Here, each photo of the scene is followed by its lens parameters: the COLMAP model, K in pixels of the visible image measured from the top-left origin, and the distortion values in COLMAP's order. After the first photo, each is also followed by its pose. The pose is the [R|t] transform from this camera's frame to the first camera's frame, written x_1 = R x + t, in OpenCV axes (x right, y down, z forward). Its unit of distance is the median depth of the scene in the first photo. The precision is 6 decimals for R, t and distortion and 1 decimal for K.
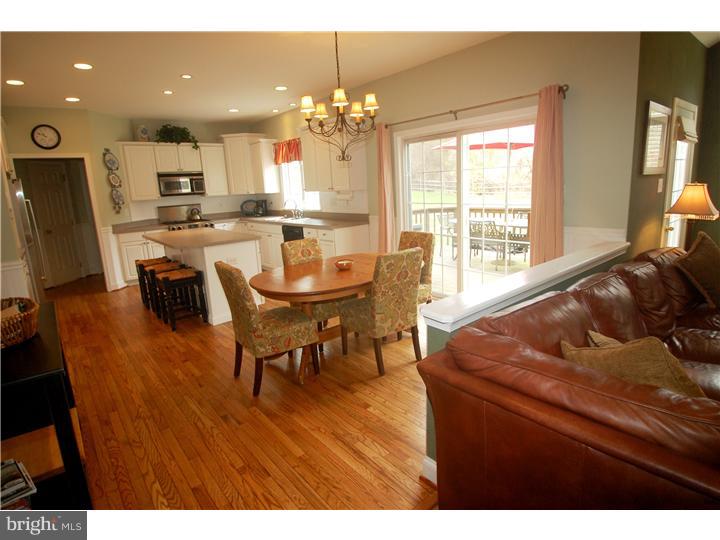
lens RADIAL K [[386.8, 0, 355.2], [0, 386.8, 264.8], [0, 0, 1]] dist [-0.006115, -0.000299]
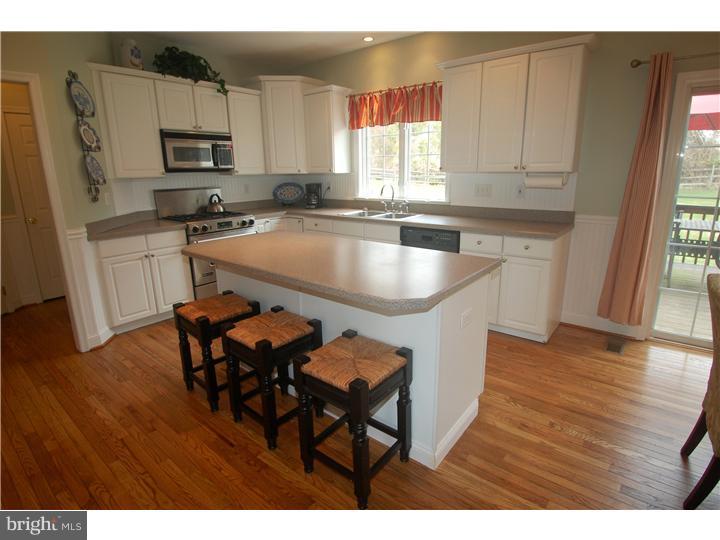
lens RADIAL K [[388.7, 0, 362.7], [0, 388.7, 264.5], [0, 0, 1]] dist [-0.002572, -0.001528]
pose [[0.976258, -0.015196, 0.216078, -0.344368], [0.008298, 0.999428, 0.032795, -0.056574], [-0.216453, -0.030223, 0.975825, 0.370808]]
